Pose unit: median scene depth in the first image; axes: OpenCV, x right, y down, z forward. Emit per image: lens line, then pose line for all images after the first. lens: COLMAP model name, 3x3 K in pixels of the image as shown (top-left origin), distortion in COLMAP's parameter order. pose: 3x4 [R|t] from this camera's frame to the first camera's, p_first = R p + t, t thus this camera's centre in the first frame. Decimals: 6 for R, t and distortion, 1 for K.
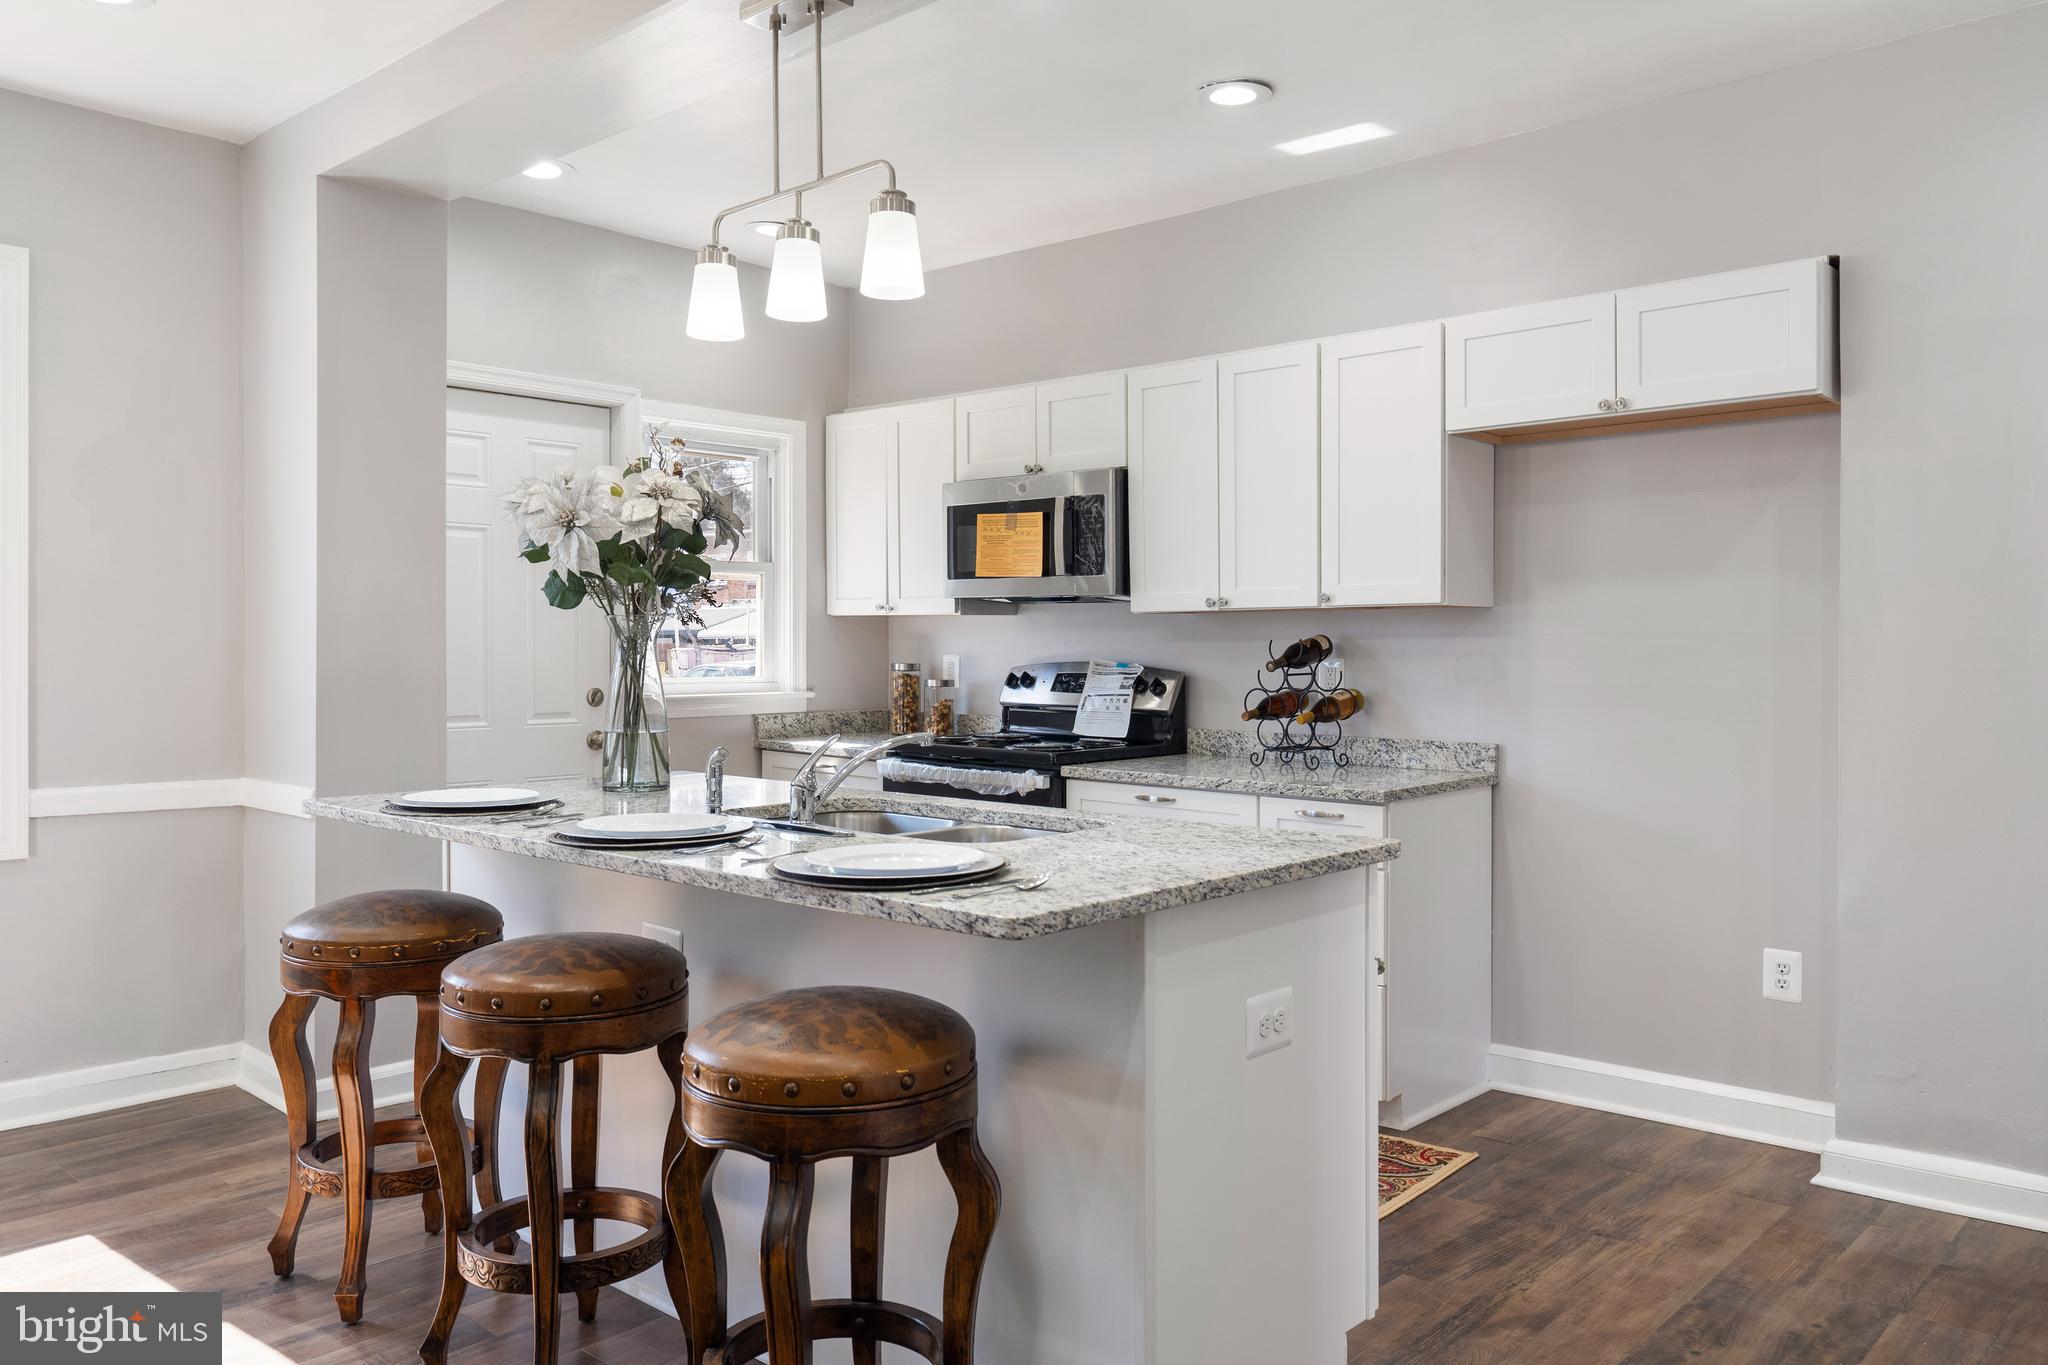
lens RADIAL K [[1510.3, 0, 1033.8], [0, 1510.3, 656.2], [0, 0, 1]] dist [-0.008115, -0.000101]
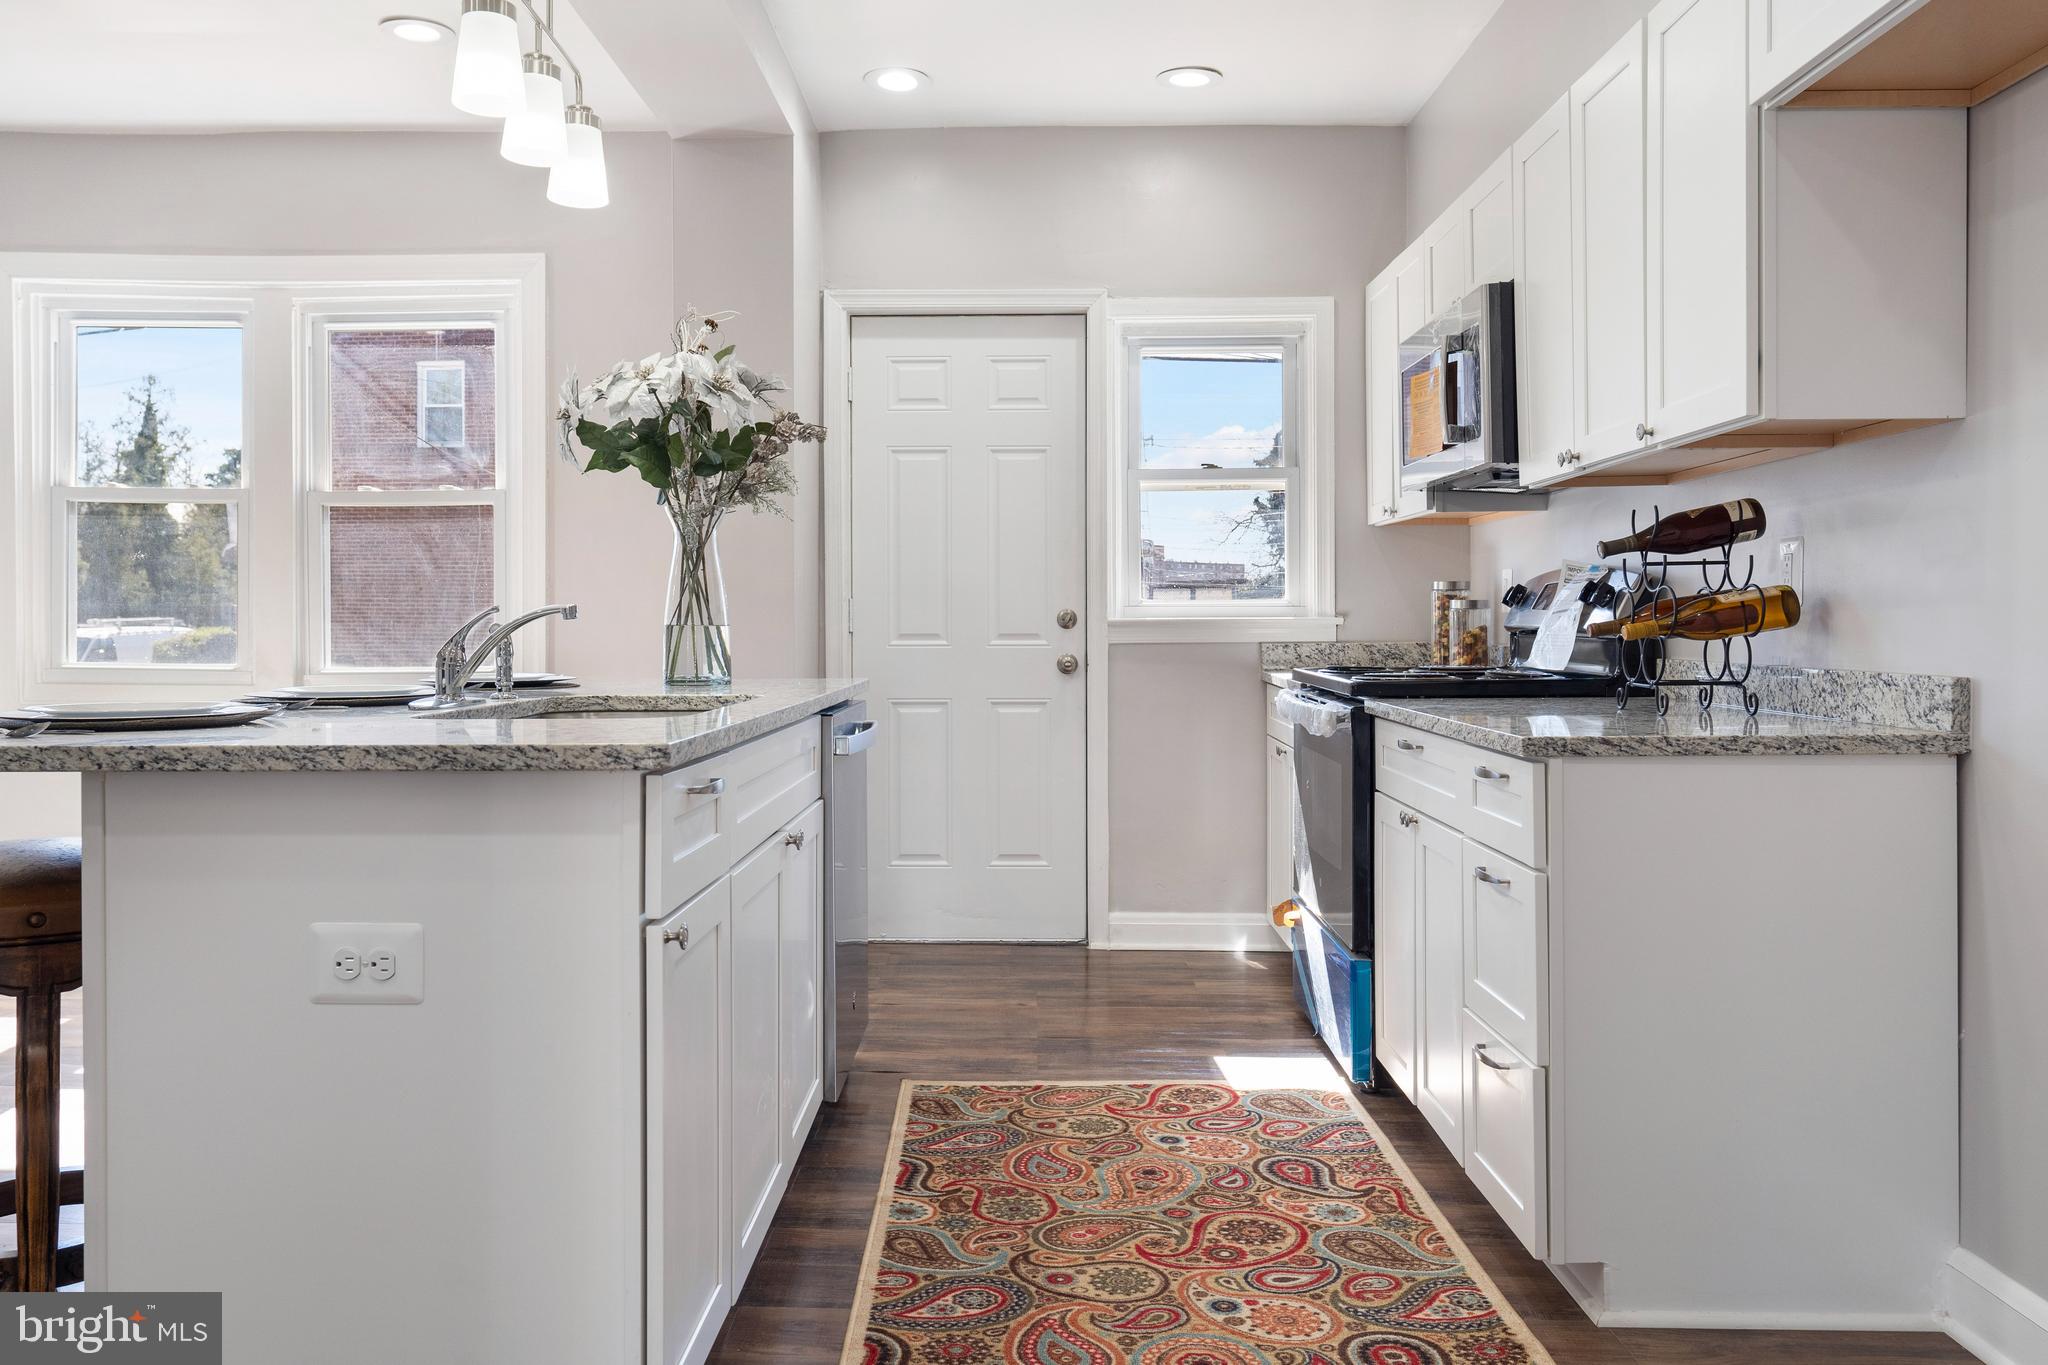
lens RADIAL K [[1524.2, 0, 993.7], [0, 1524.2, 631.4], [0, 0, 1]] dist [0.001422, 0.001668]
pose [[0.651985, -0.000312, -0.758232, 0.461230], [-0.001247, 0.999998, -0.001484, 0.040811], [0.758231, 0.001913, 0.651984, 0.373878]]
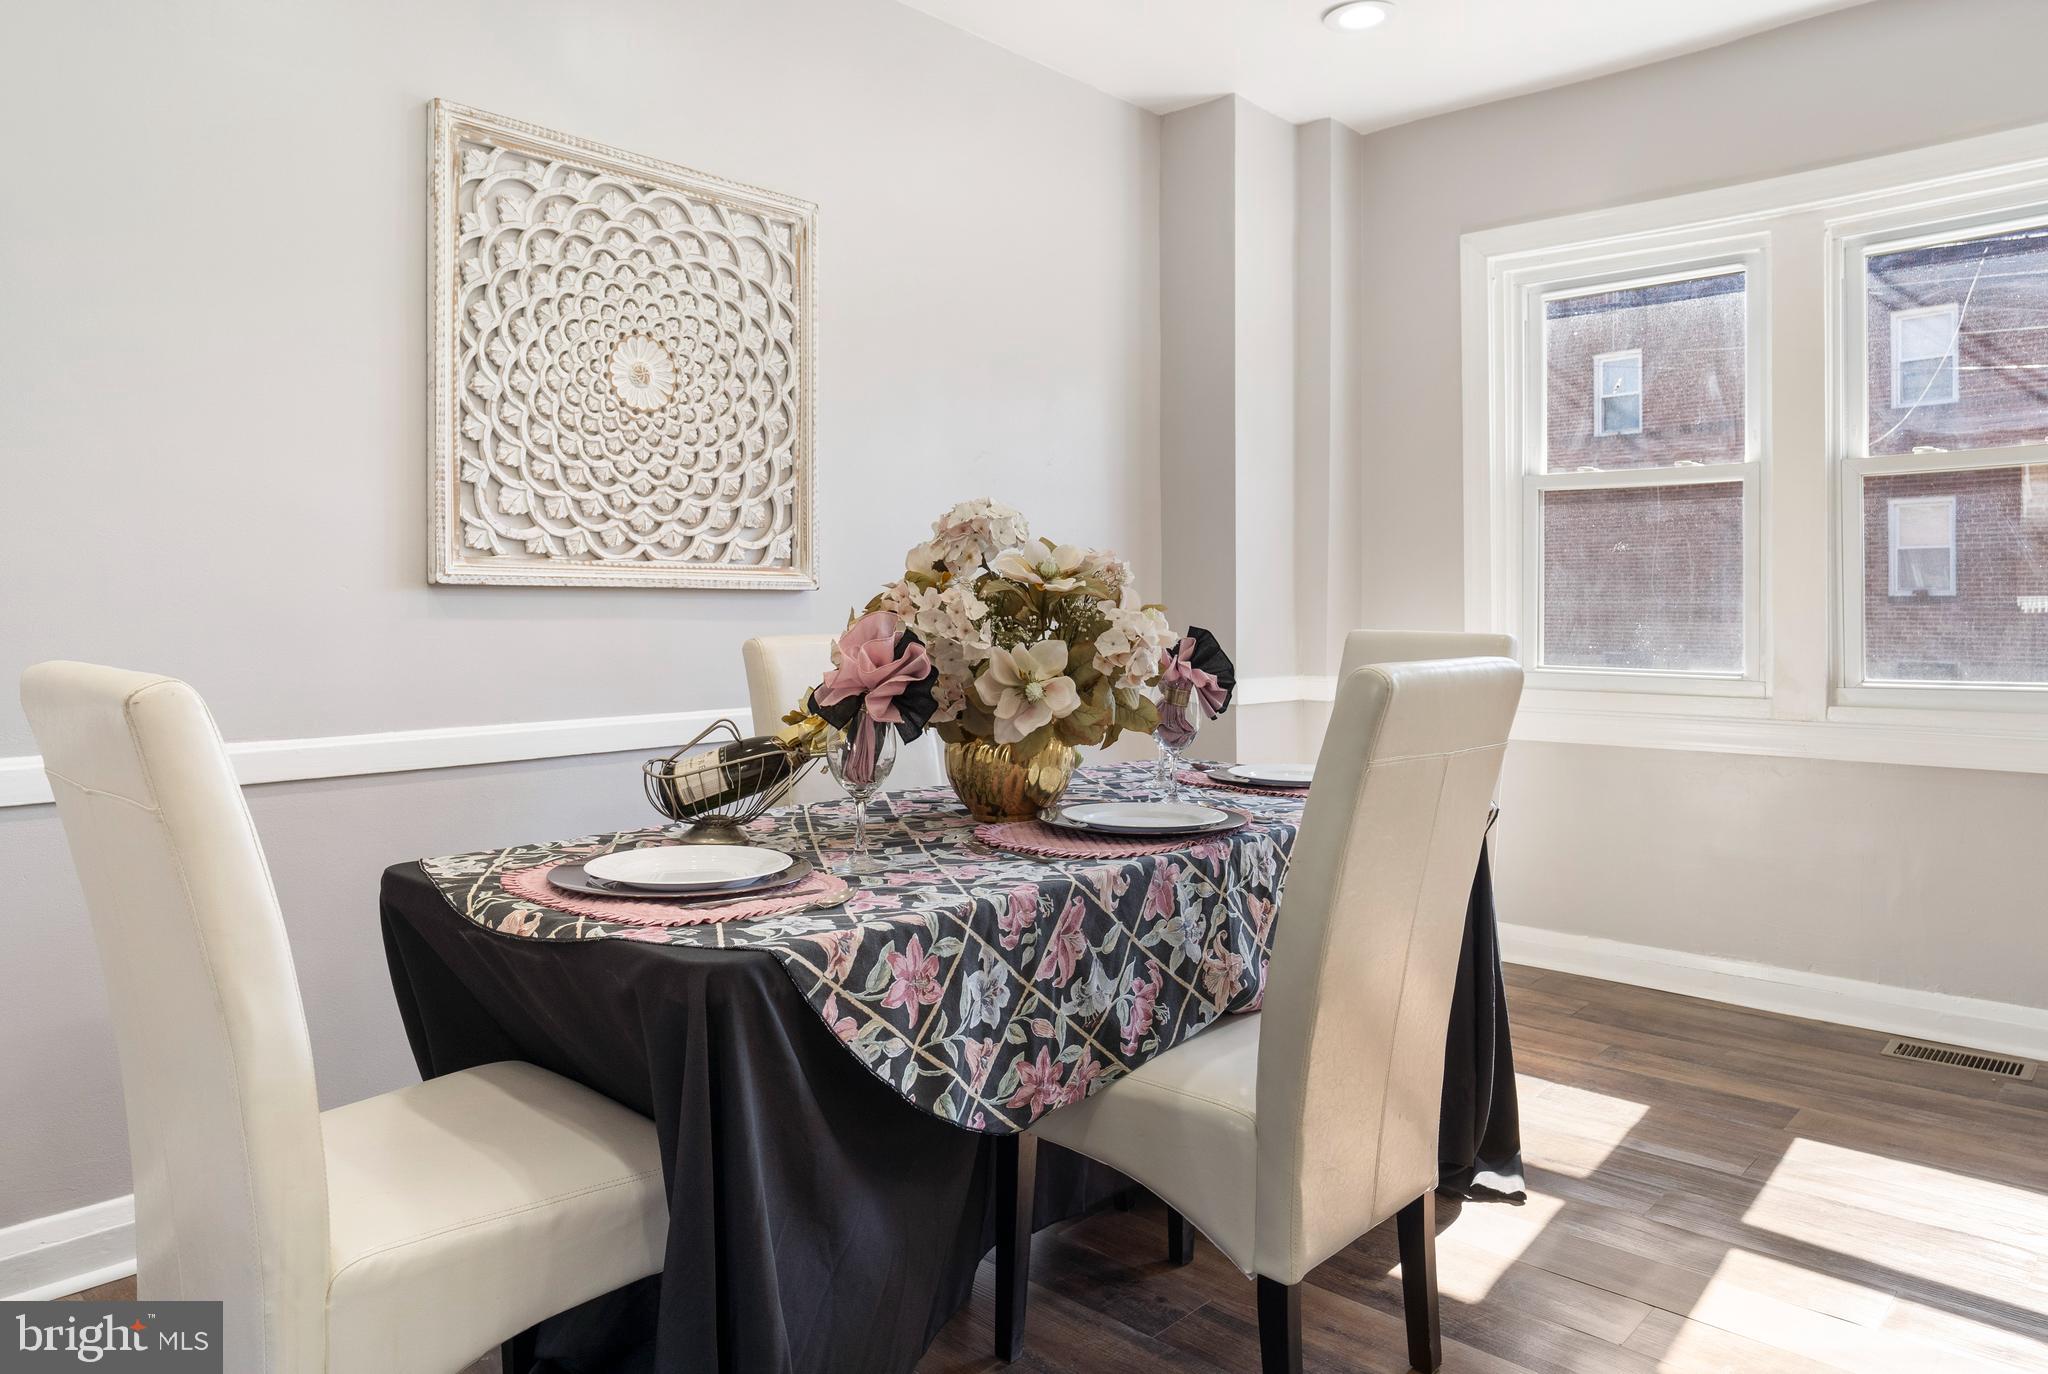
lens RADIAL K [[1331.9, 0, 991.3], [0, 1331.9, 612.3], [0, 0, 1]] dist [-0.006729, 0.000624]
pose [[-0.020364, -0.000074, -0.999793, 0.094038], [0.002264, 0.999997, -0.000120, 0.026754], [0.999790, -0.002266, -0.020364, 0.240388]]
